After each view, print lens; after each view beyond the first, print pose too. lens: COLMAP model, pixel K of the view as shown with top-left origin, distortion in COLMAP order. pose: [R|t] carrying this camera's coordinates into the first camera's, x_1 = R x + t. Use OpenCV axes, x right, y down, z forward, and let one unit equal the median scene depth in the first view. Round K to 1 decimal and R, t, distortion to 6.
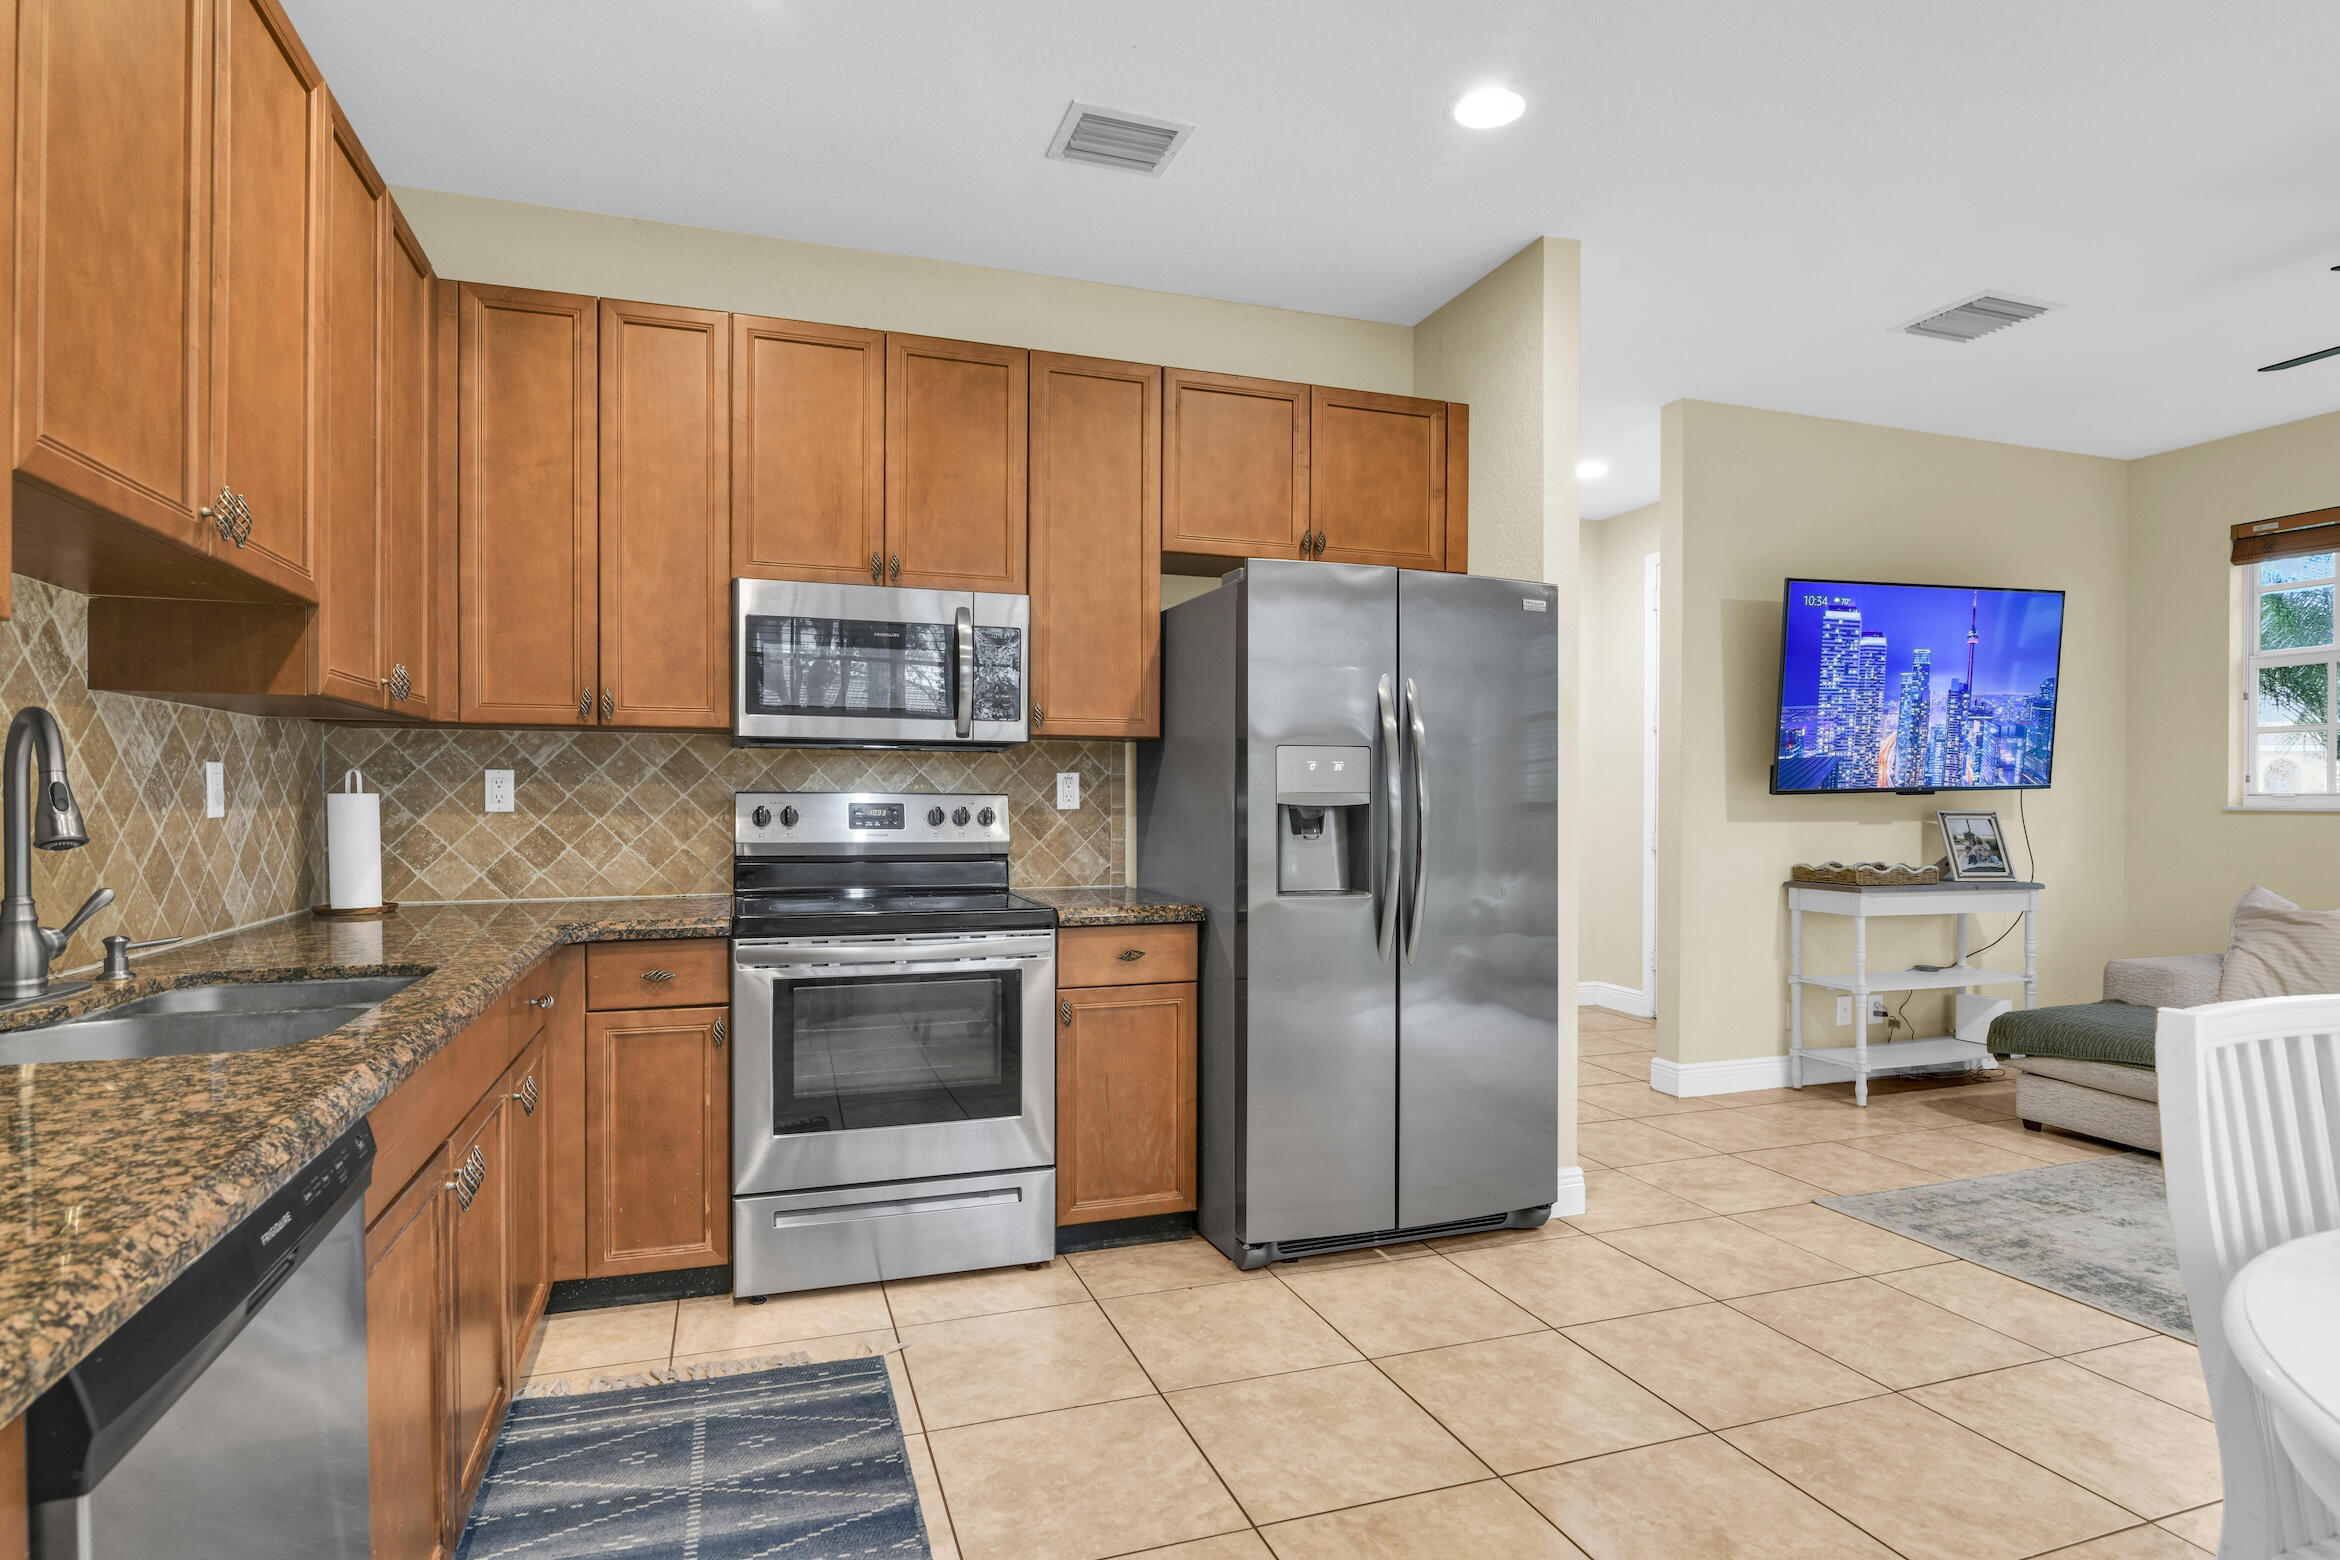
lens RADIAL K [[1187.0, 0, 1112.0], [0, 1187.0, 816.1], [0, 0, 1]] dist [-0.017385, 0.001042]
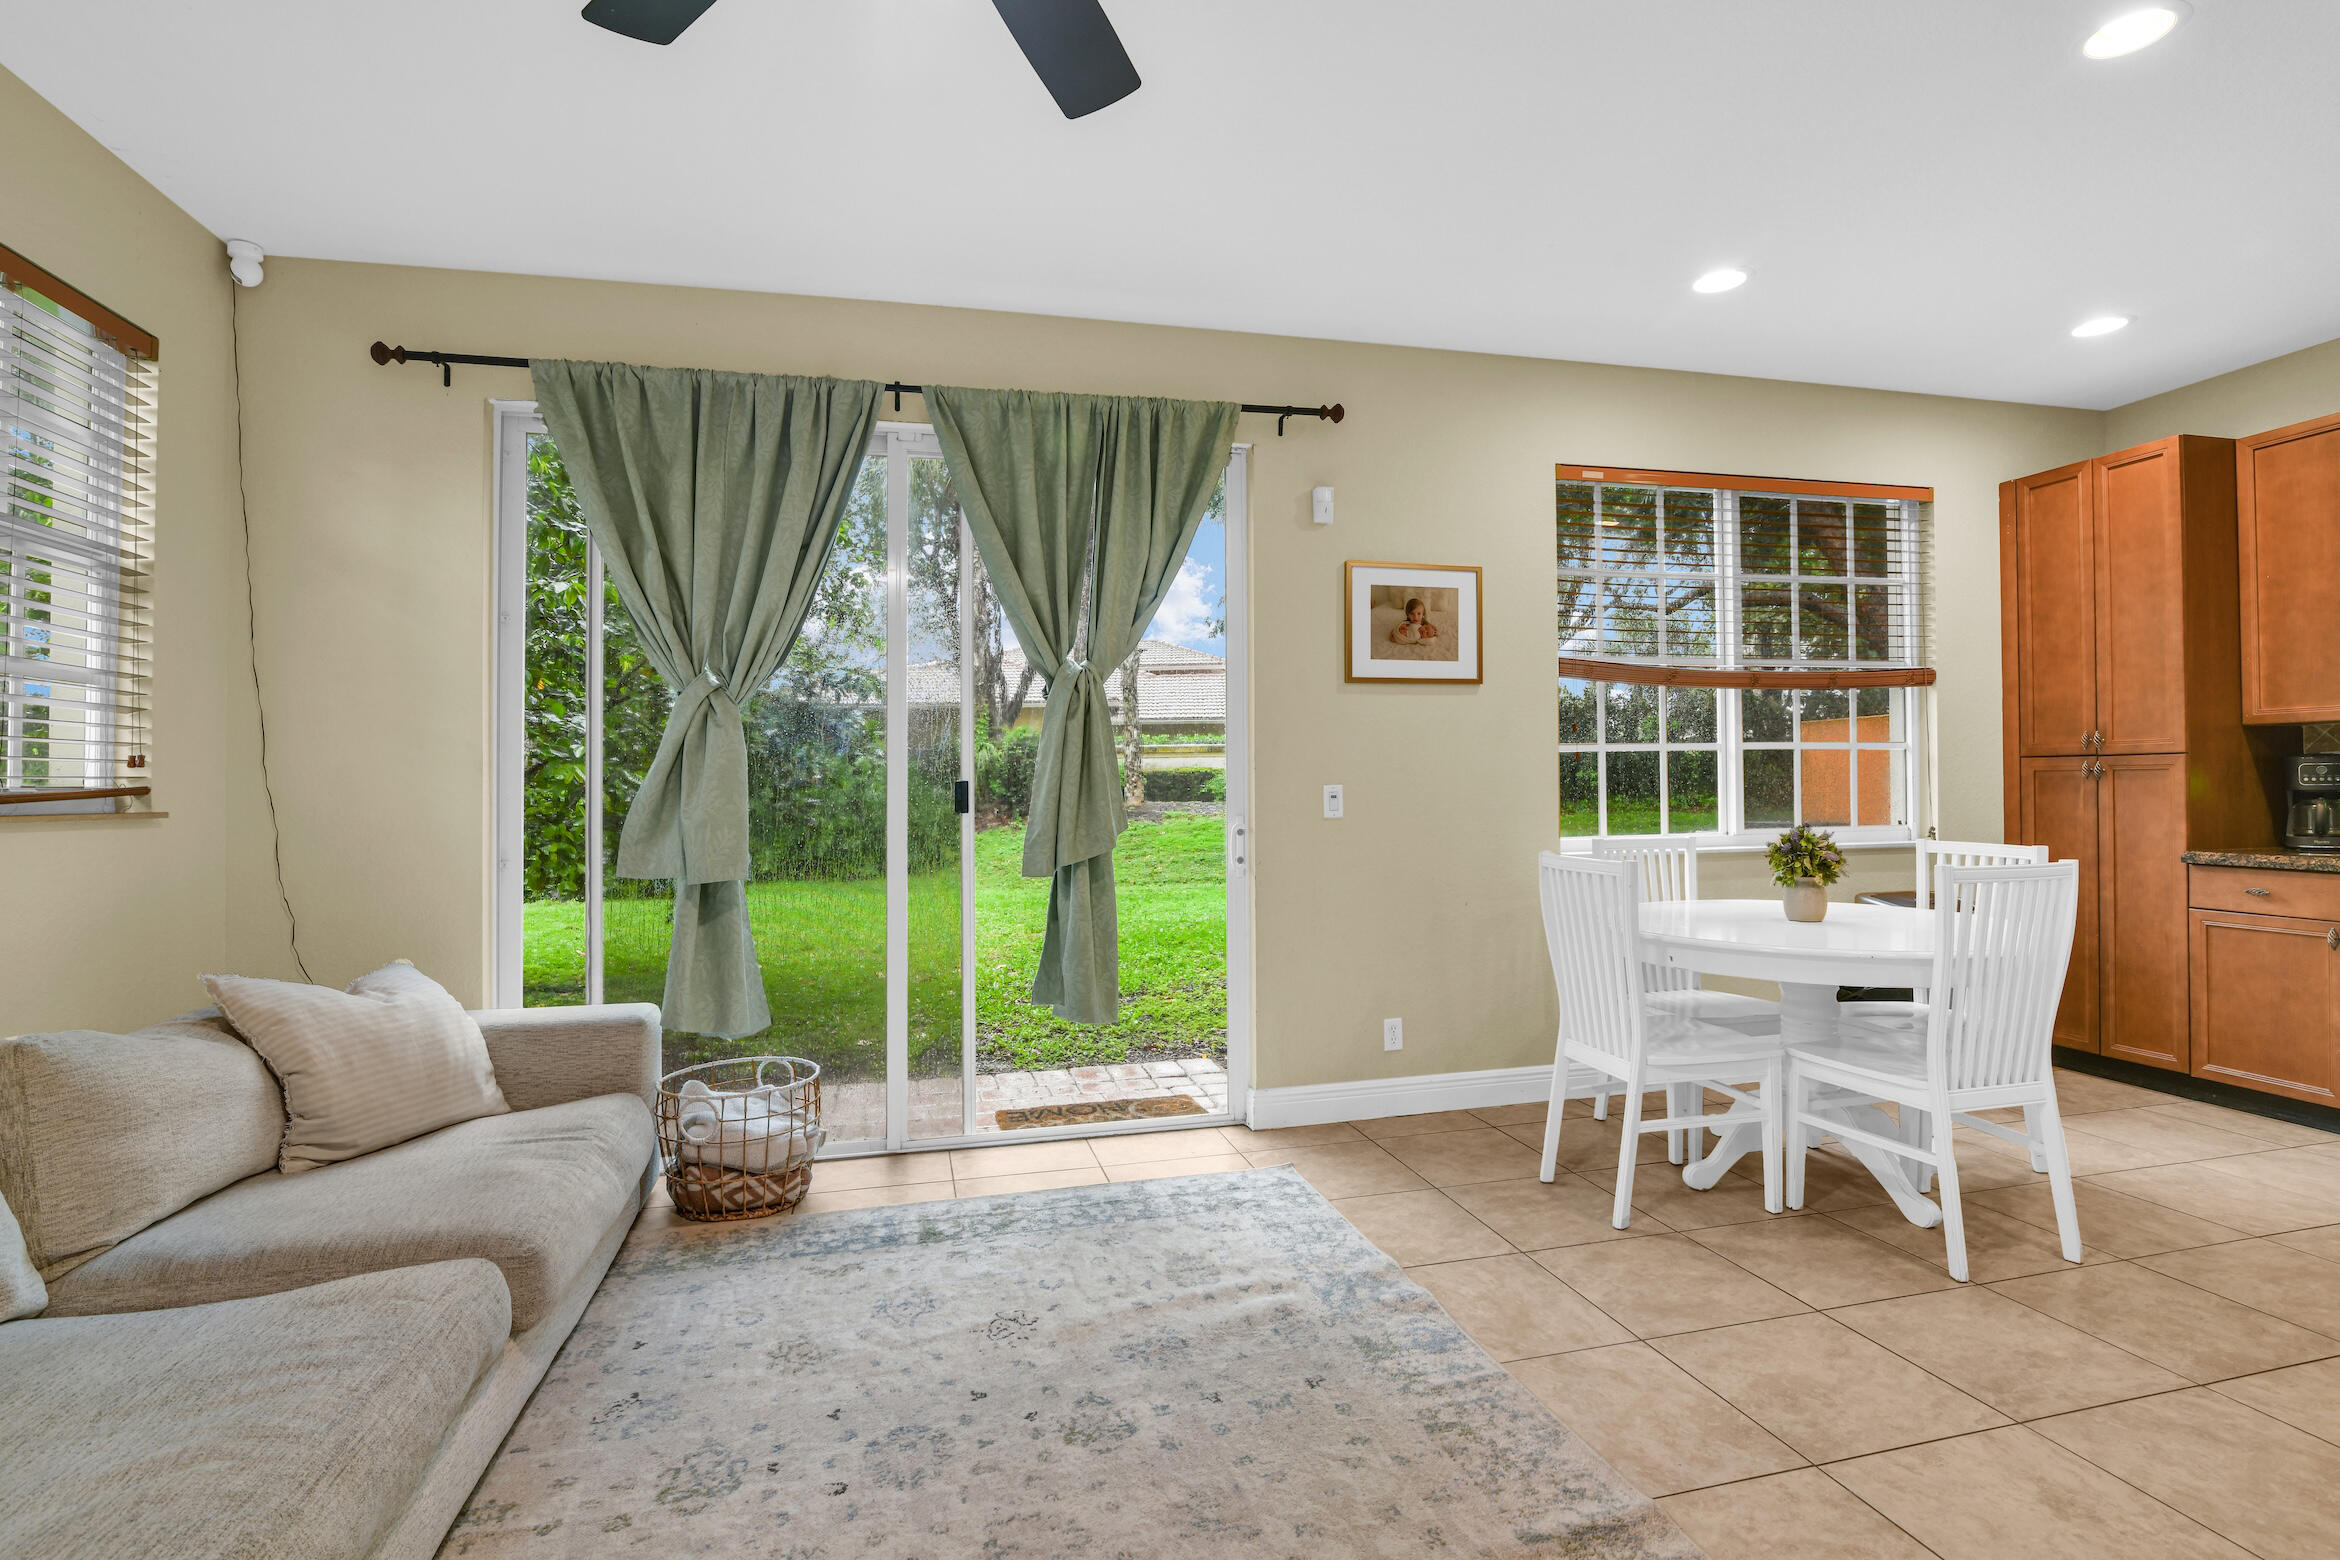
lens RADIAL K [[1085.9, 0, 1161.3], [0, 1085.9, 781.1], [0, 0, 1]] dist [-0.022826, 0.001909]
pose [[-0.997954, 0.008571, 0.063360, 0.862703], [0.009480, 0.999856, 0.014068, -0.016035], [-0.063230, 0.014640, -0.997892, 1.082479]]
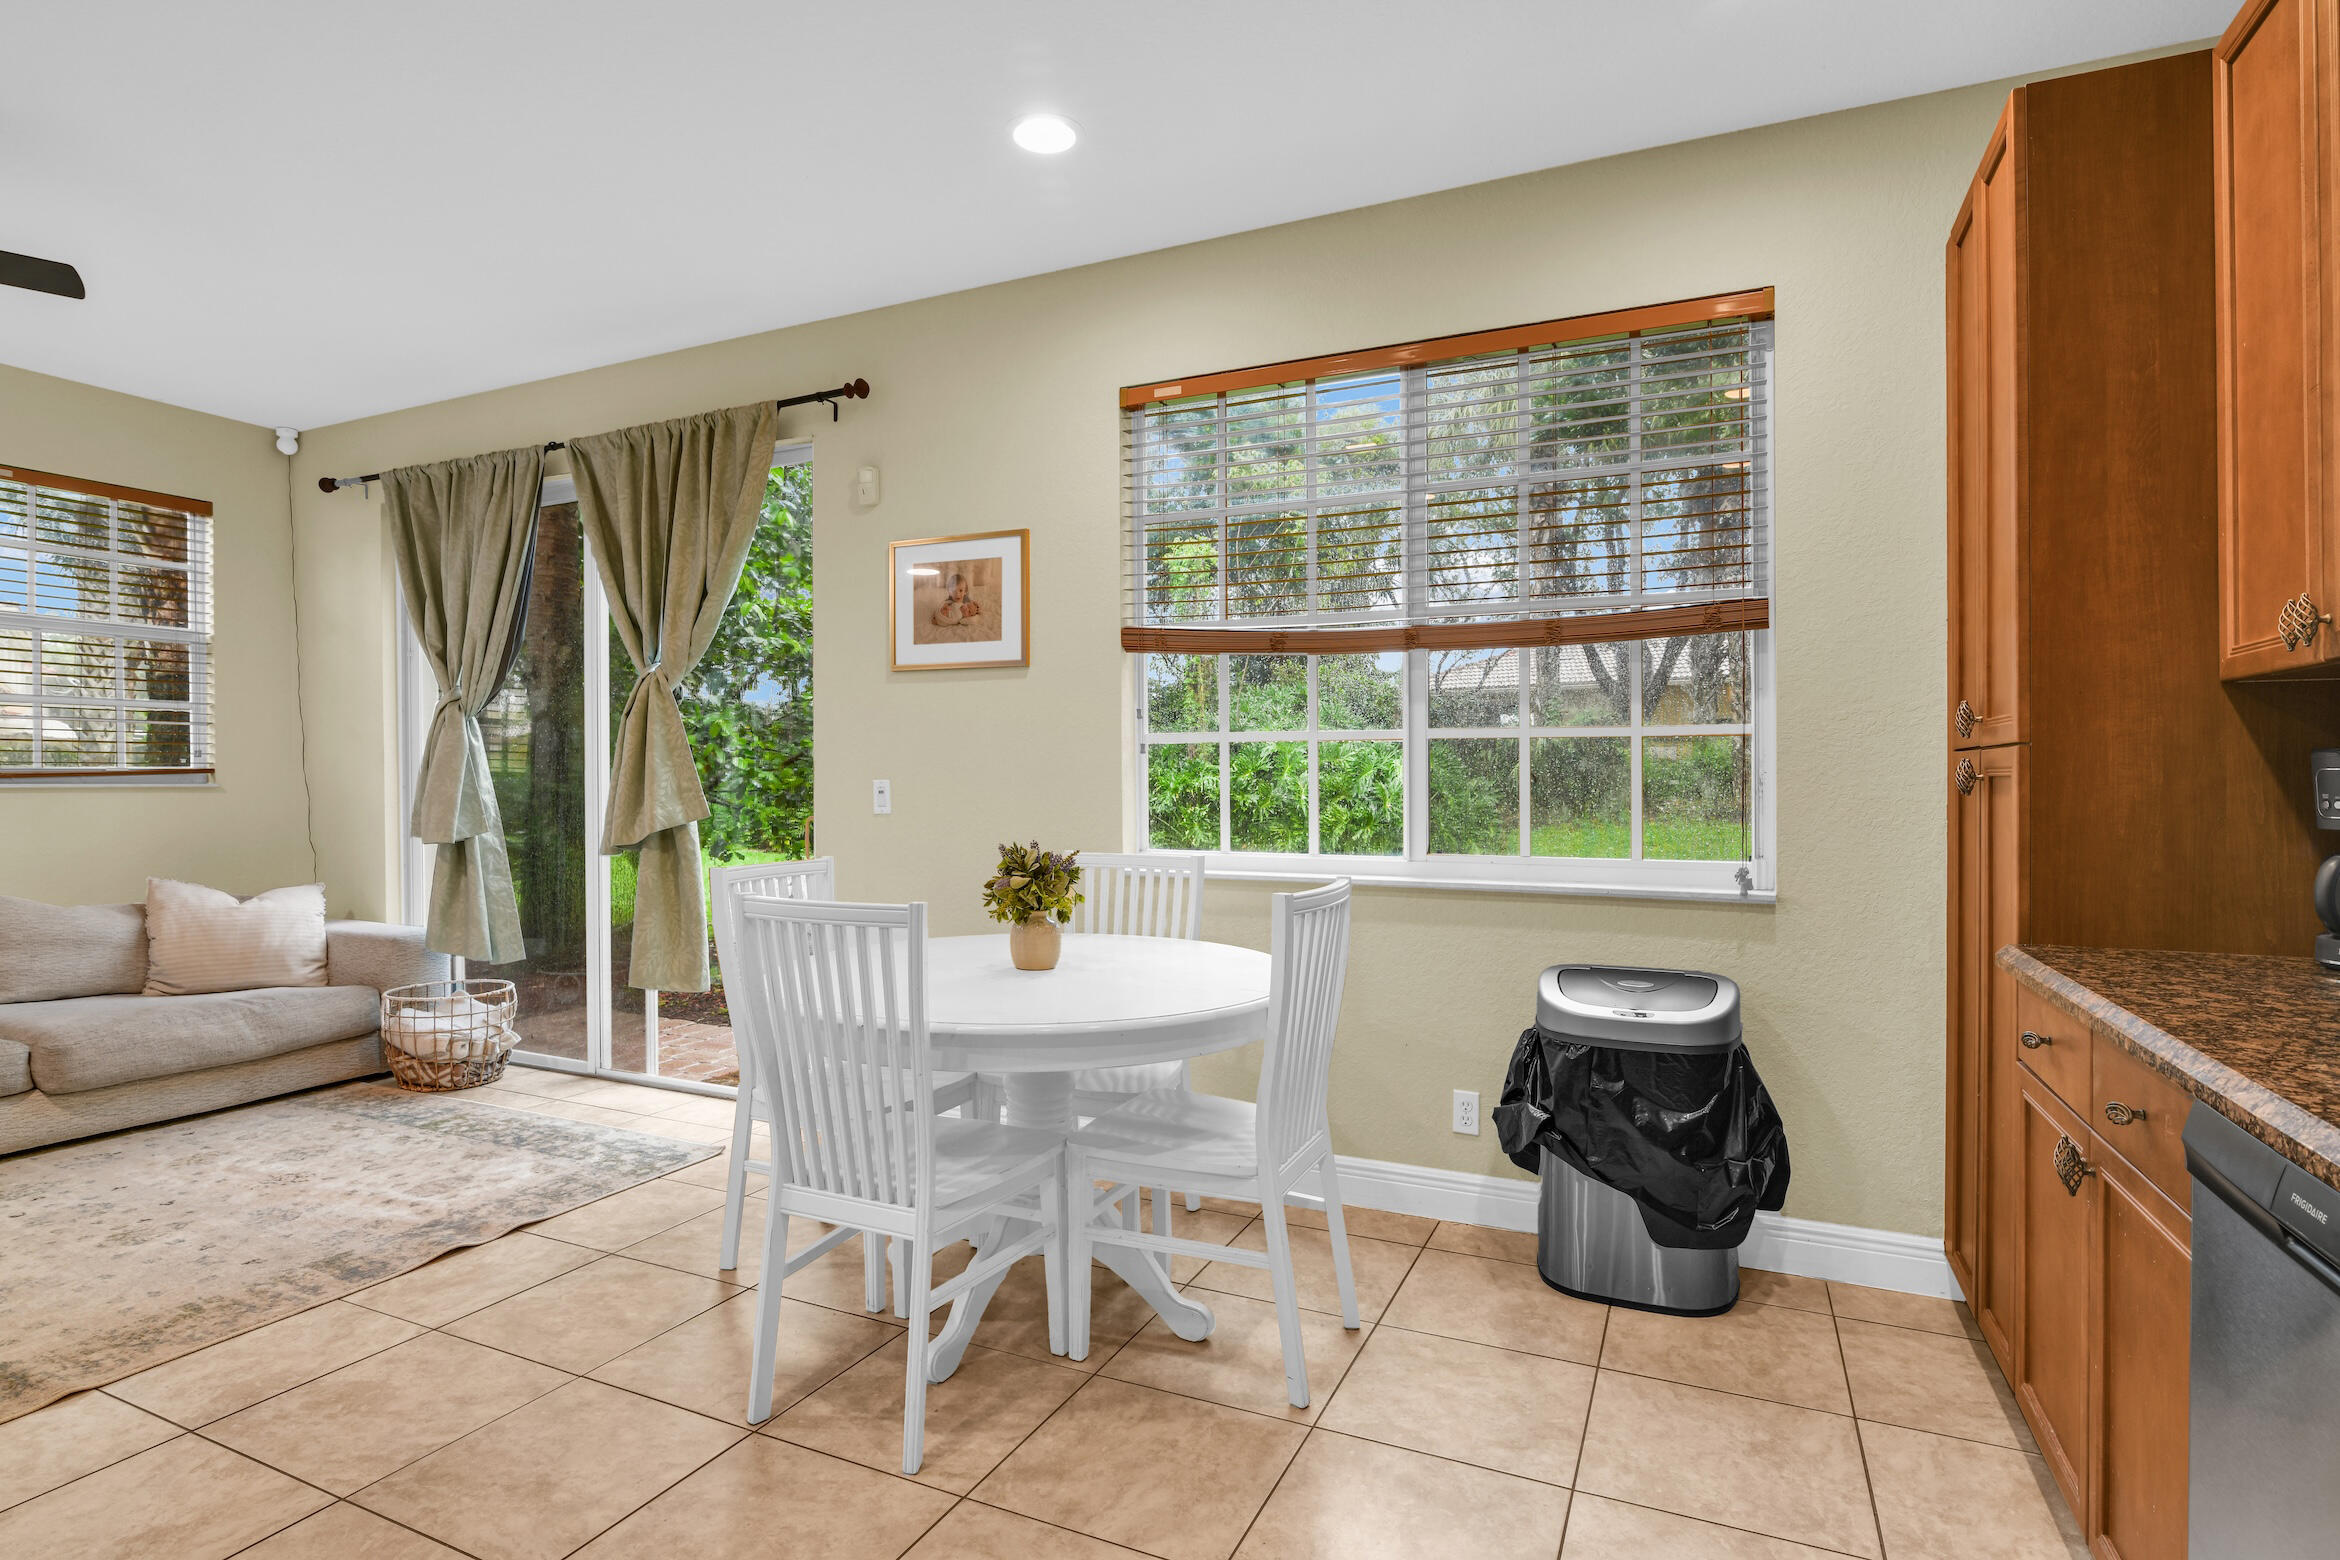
lens RADIAL K [[1187.0, 0, 1192.4], [0, 1187.0, 797.9], [0, 0, 1]] dist [-0.017385, 0.001042]
pose [[-0.746487, -0.019369, 0.665118, -0.165283], [0.004888, 0.999390, 0.034589, -0.015635], [-0.665382, 0.029071, -0.745937, 0.656163]]
